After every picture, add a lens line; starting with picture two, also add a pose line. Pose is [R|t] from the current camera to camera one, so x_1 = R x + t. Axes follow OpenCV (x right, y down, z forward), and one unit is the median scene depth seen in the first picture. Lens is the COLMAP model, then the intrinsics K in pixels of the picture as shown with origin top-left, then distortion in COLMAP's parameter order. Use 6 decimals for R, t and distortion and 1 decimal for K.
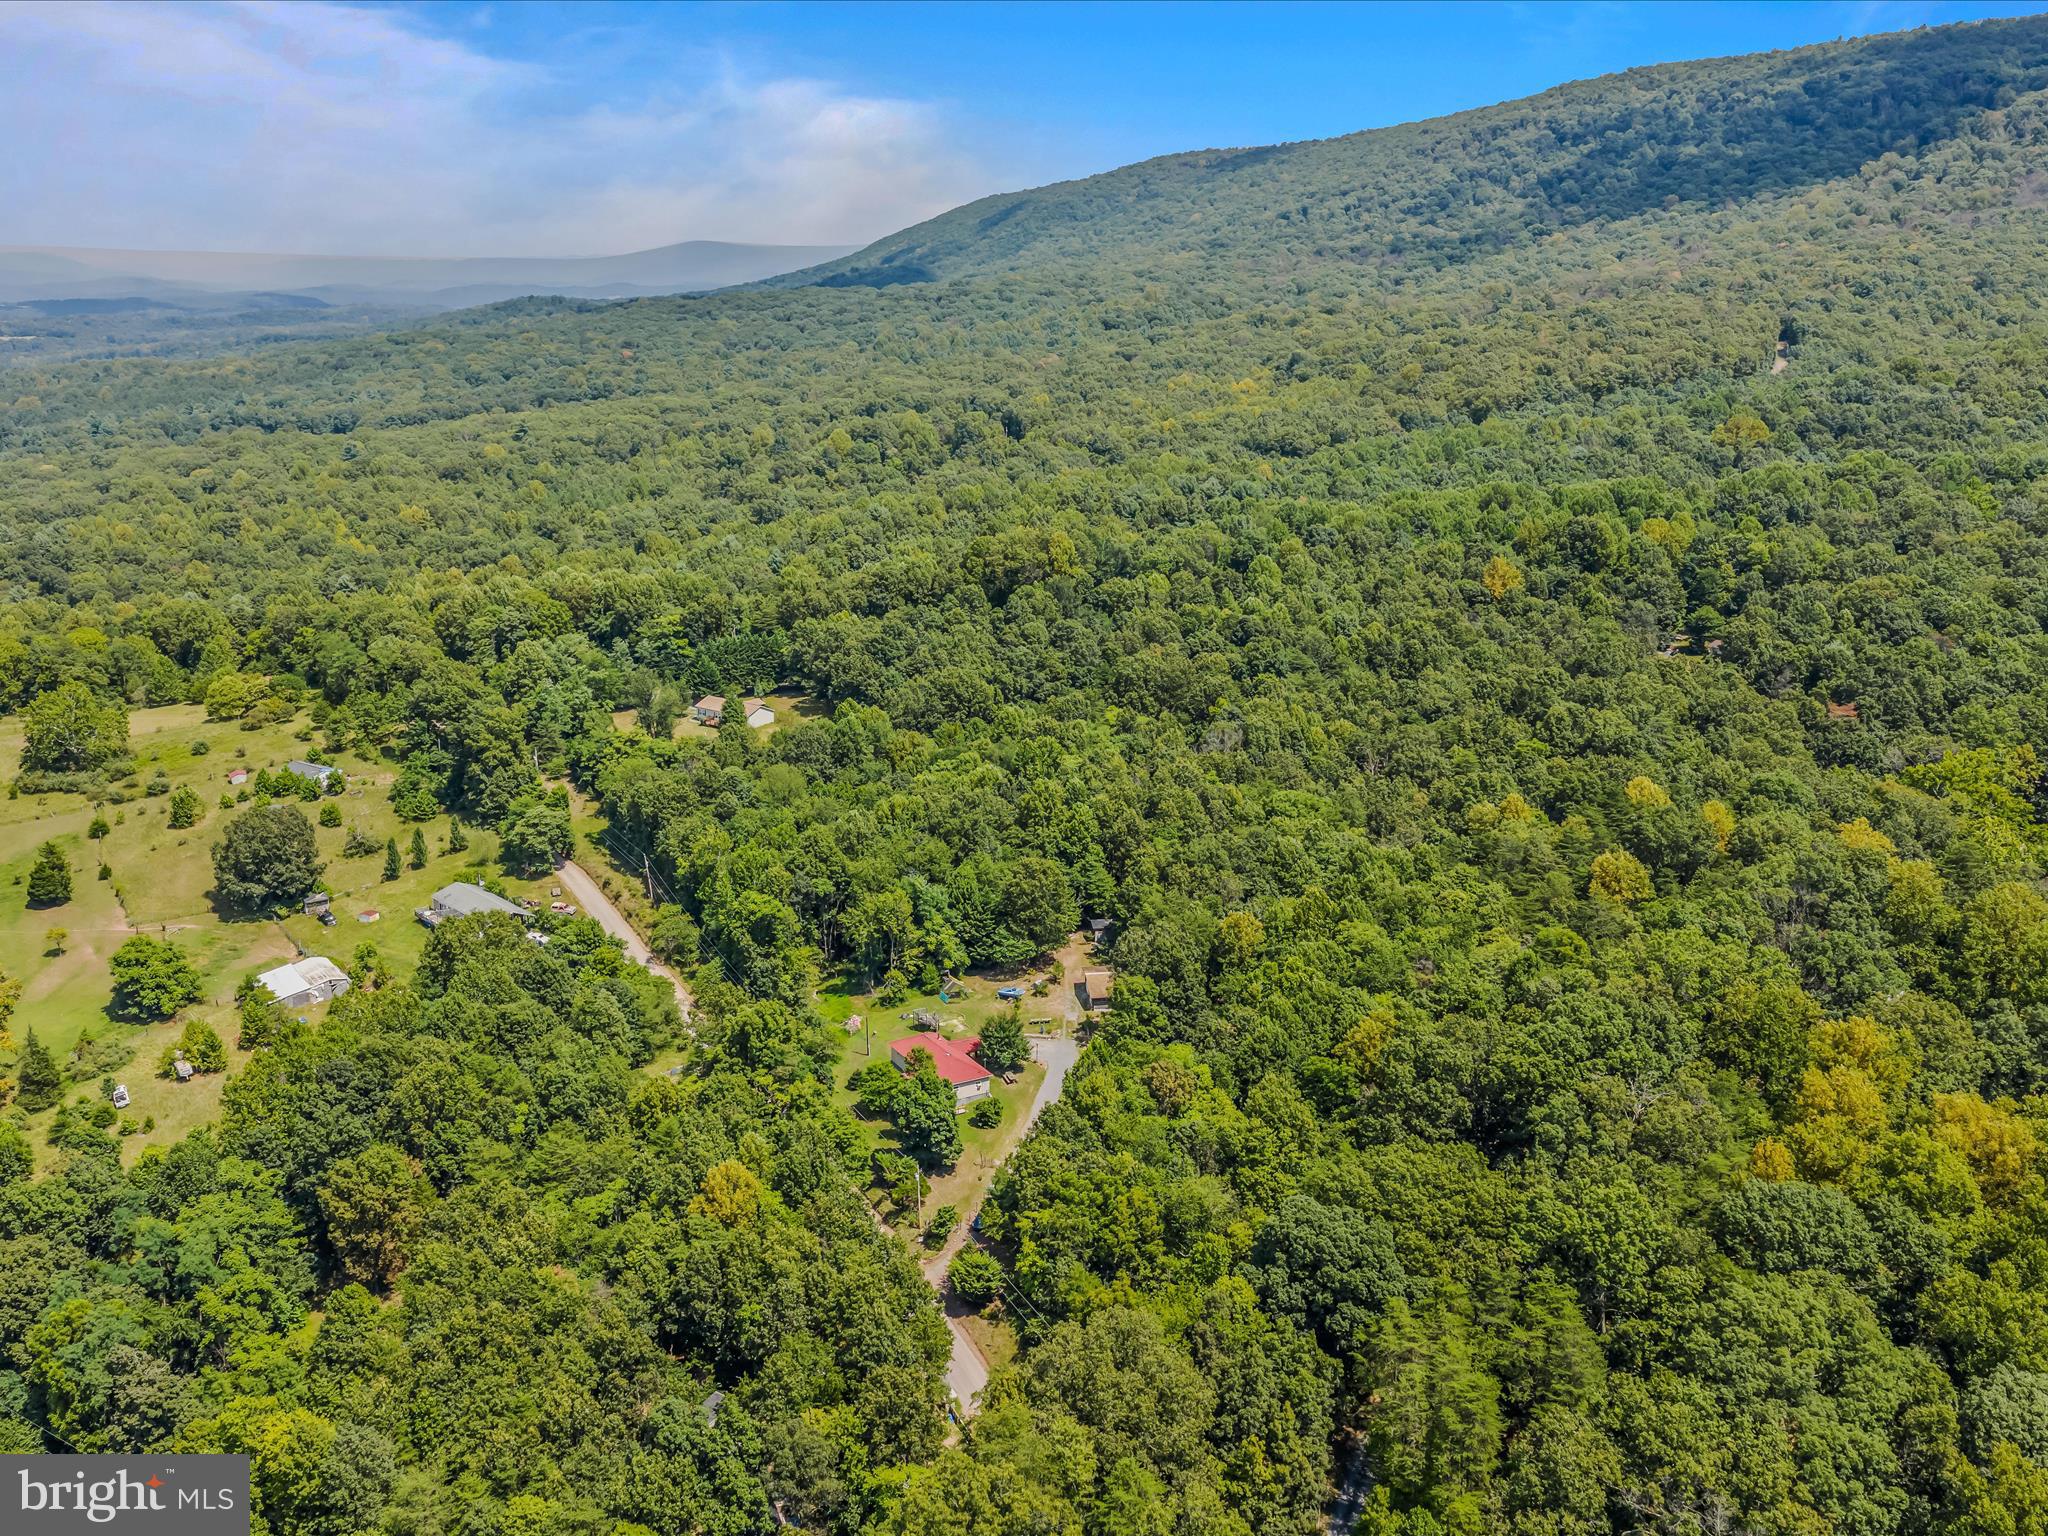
lens RADIAL K [[1911.6, 0, 1024.0], [0, 1911.6, 768.0], [0, 0, 1]] dist [0.024386, -0.054899]
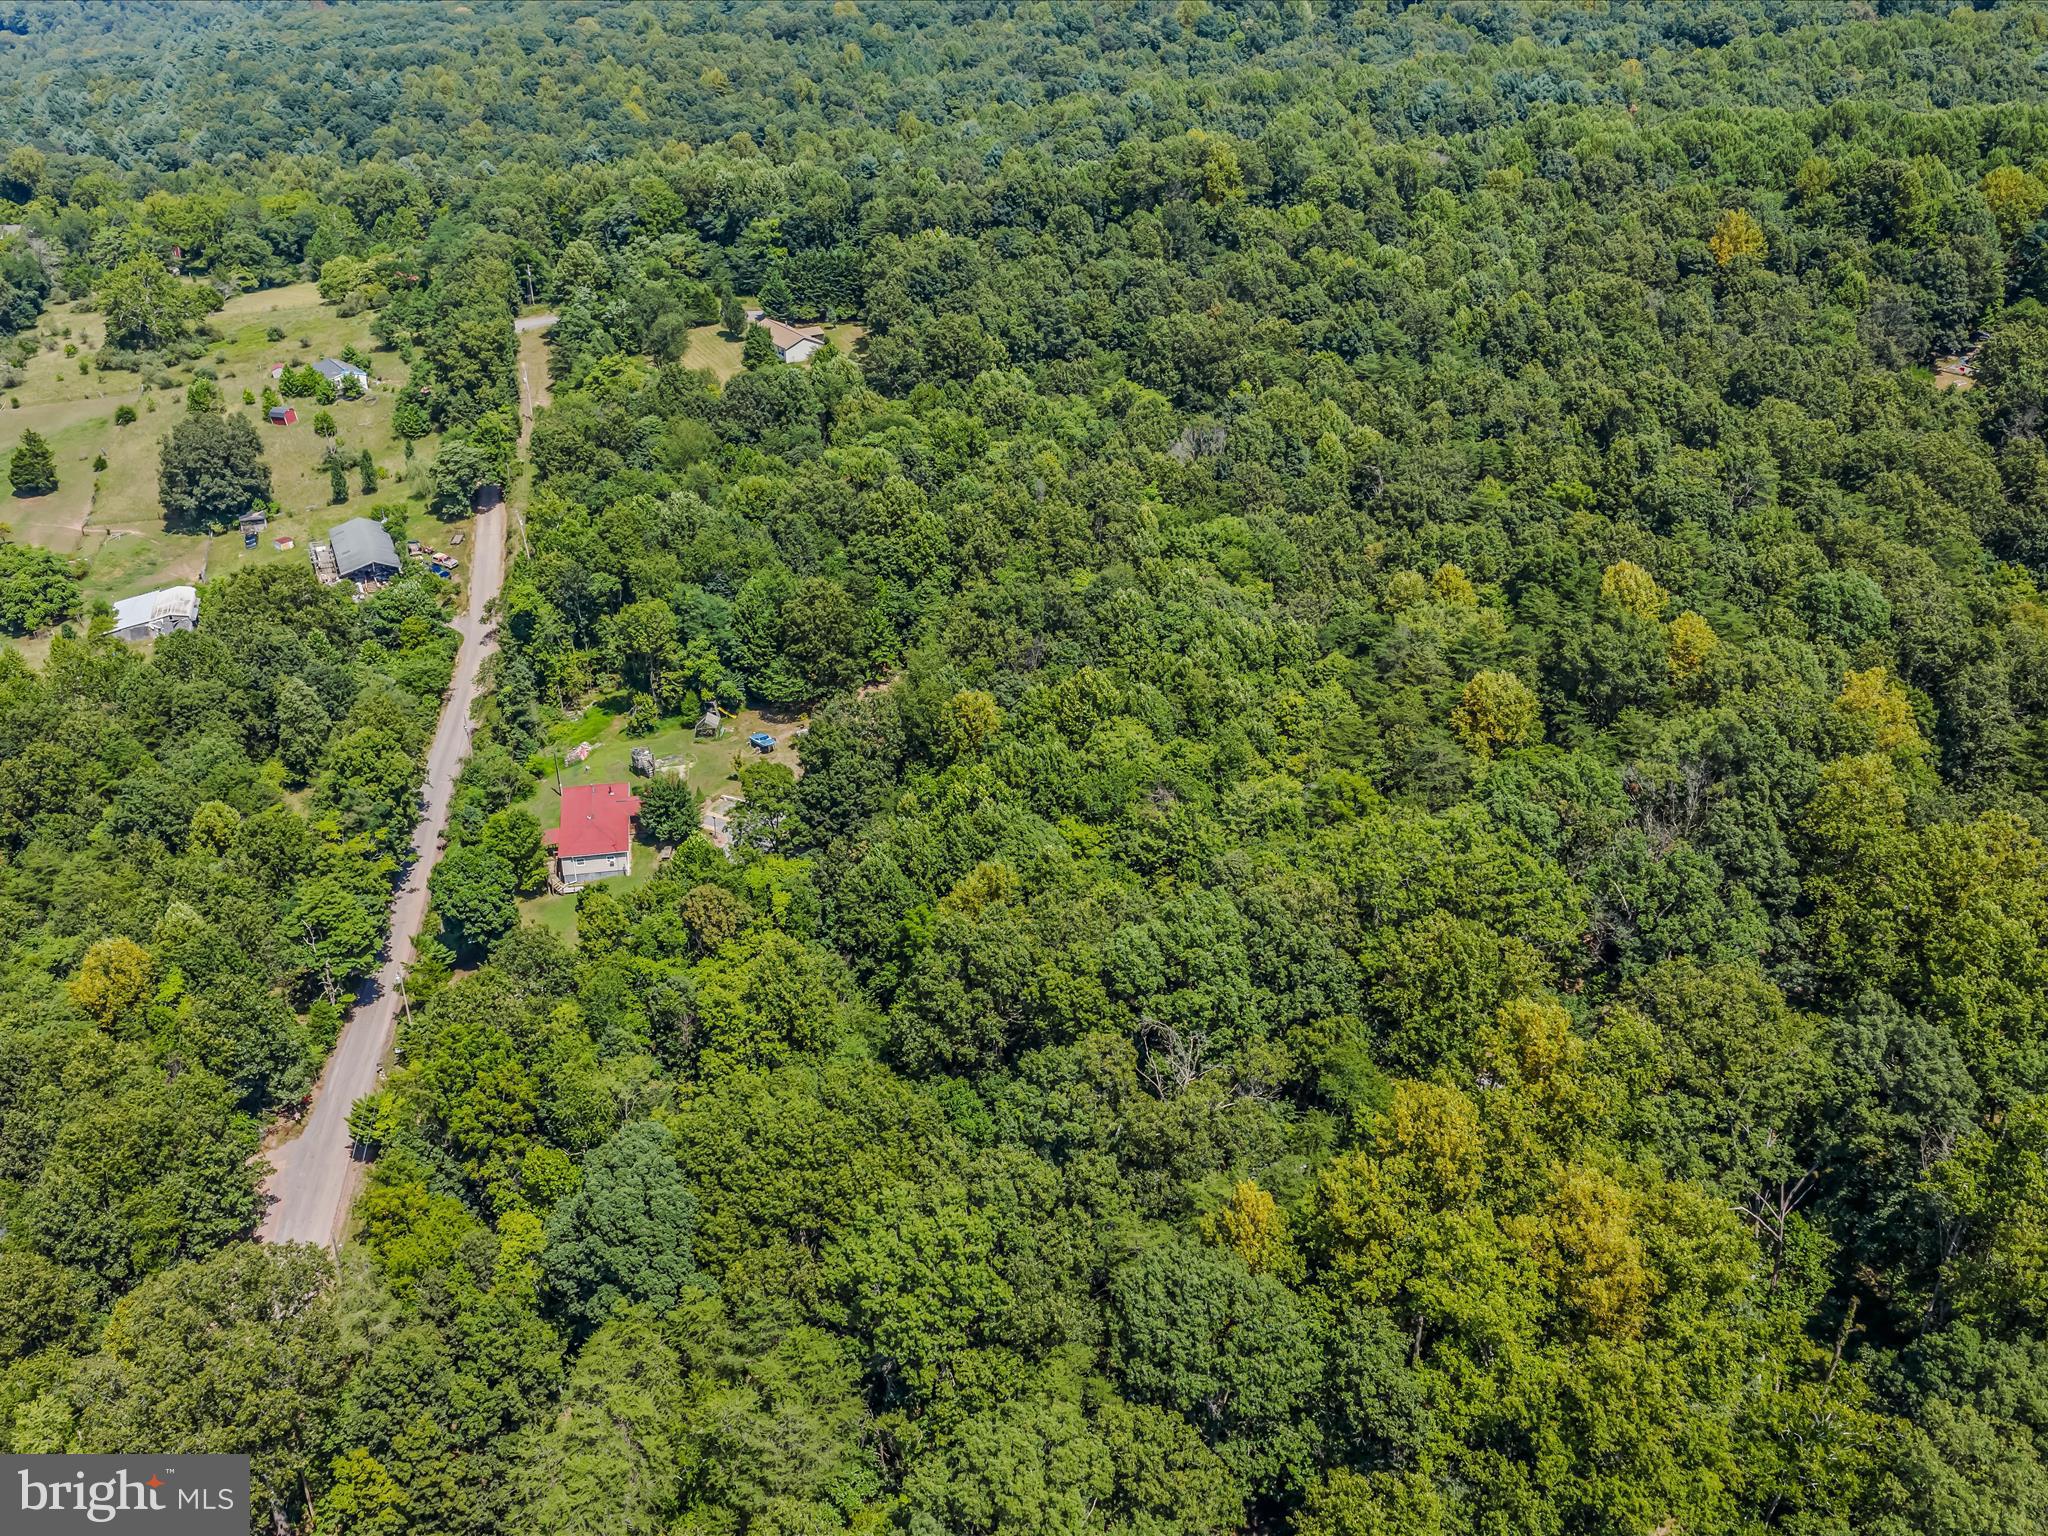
lens RADIAL K [[1911.6, 0, 1024.0], [0, 1911.6, 768.0], [0, 0, 1]] dist [0.024386, -0.054899]
pose [[0.948922, 0.143801, -0.280835, 0.332011], [-0.080470, 0.970965, 0.225280, -0.066532], [0.305077, -0.191175, 0.932942, 0.253509]]
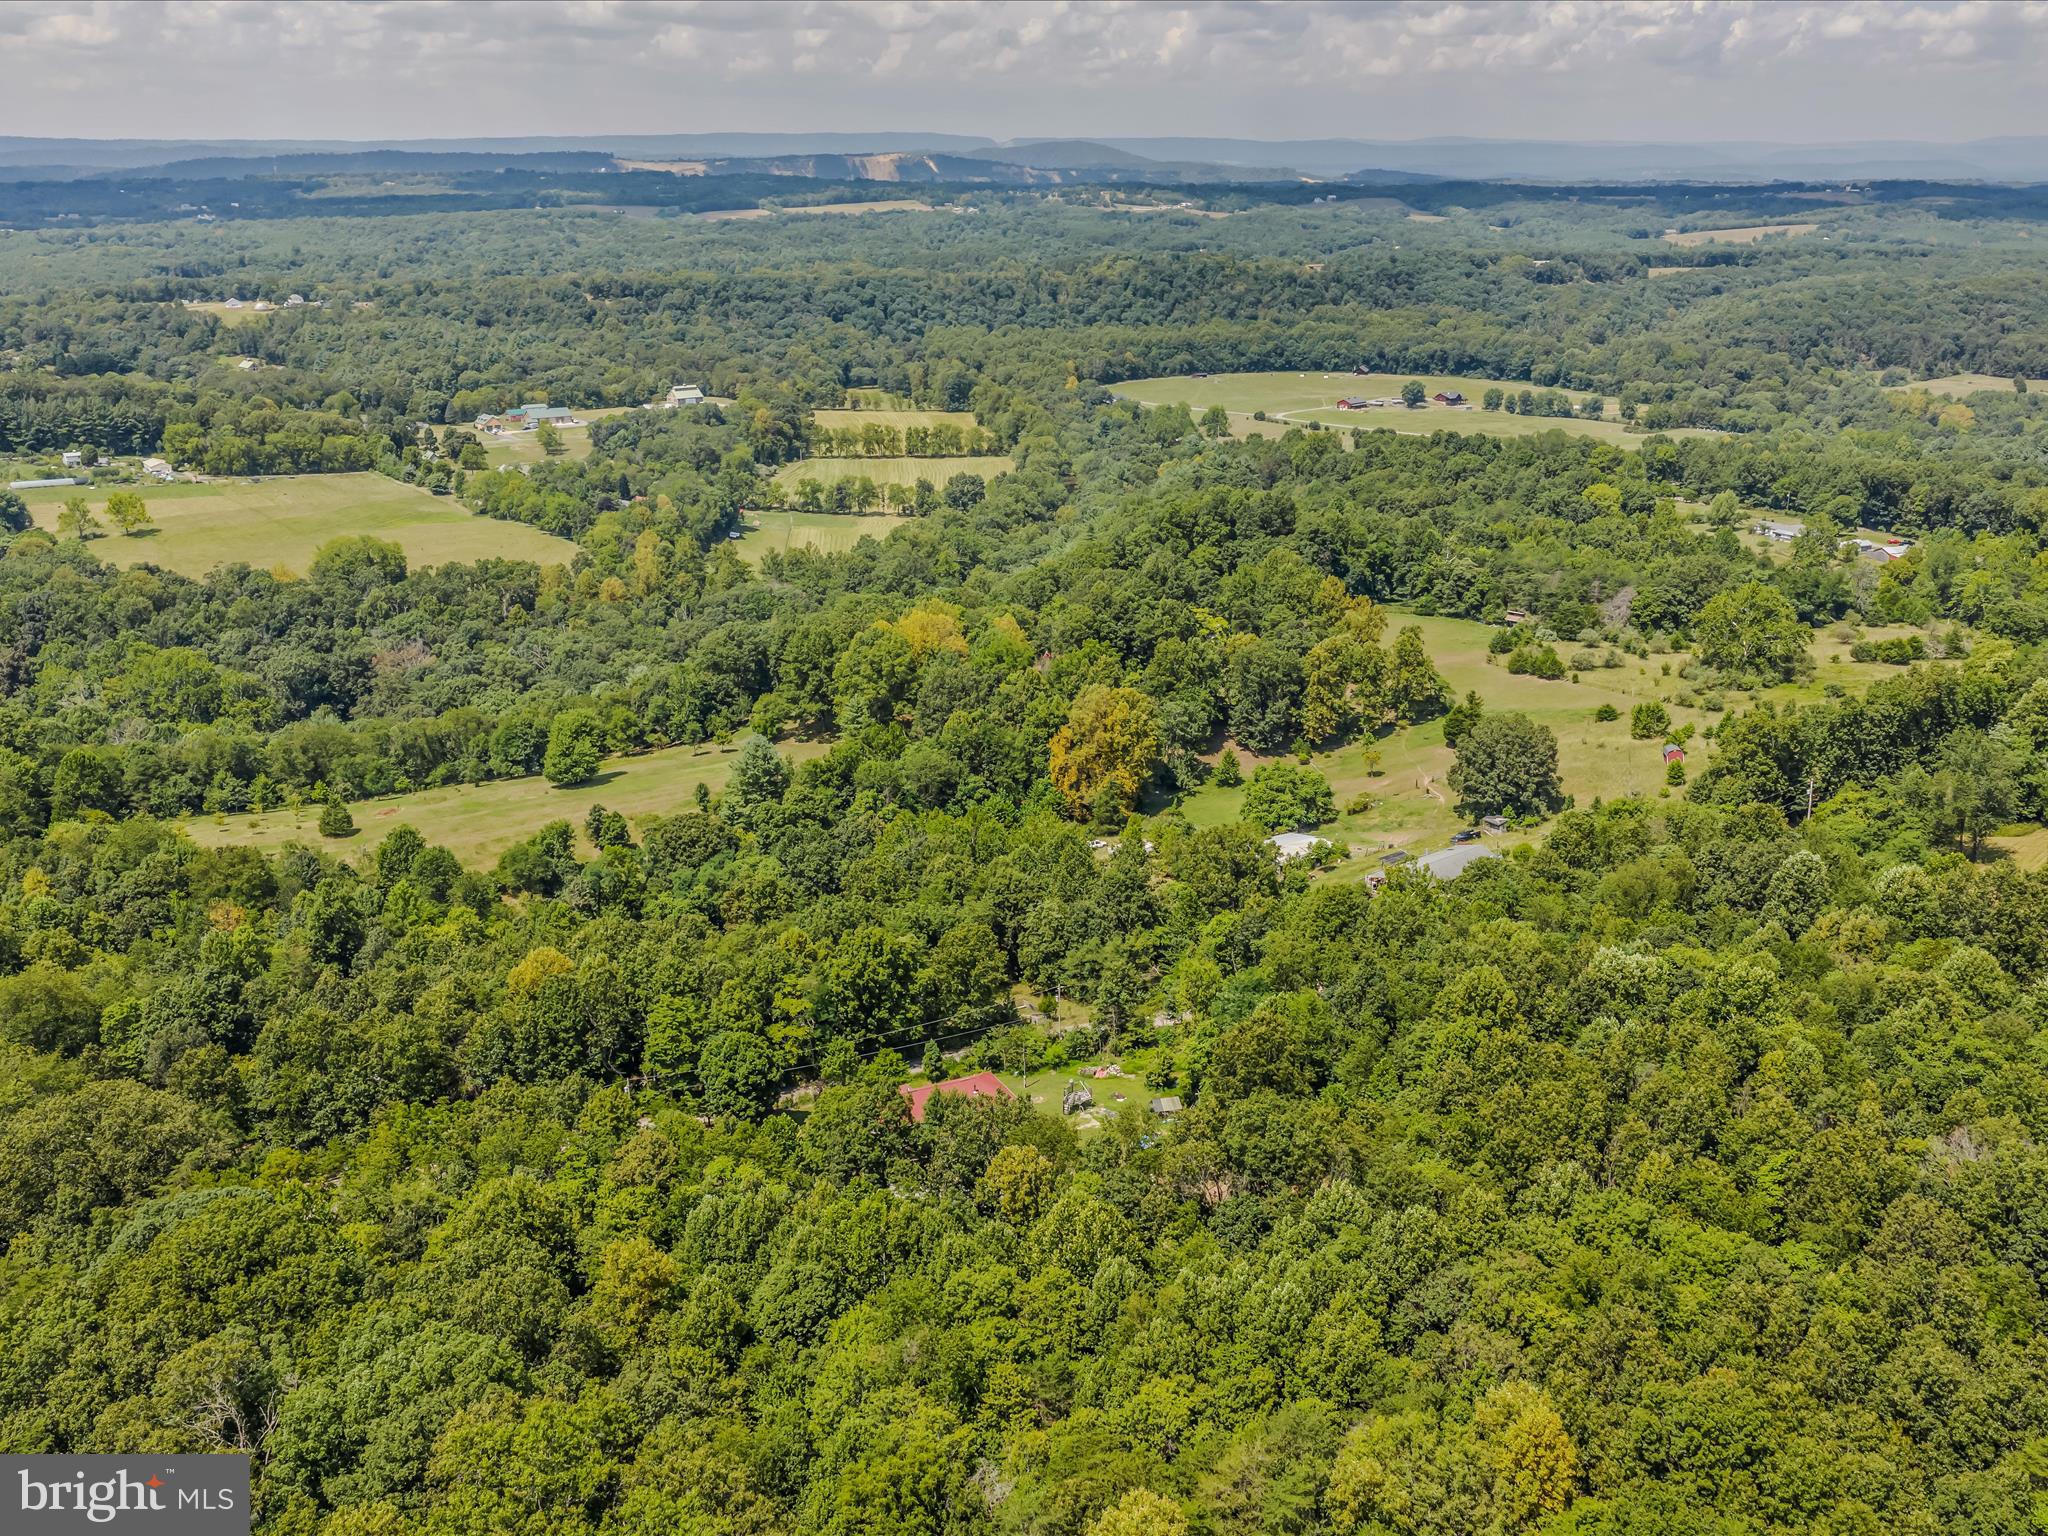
lens RADIAL K [[1911.6, 0, 1024.0], [0, 1911.6, 768.0], [0, 0, 1]] dist [0.024386, -0.054899]
pose [[-0.029056, 0.307780, -0.951014, 0.643050], [-0.250500, 0.918813, 0.305013, -0.225599], [0.967681, 0.247091, 0.050402, 0.867983]]
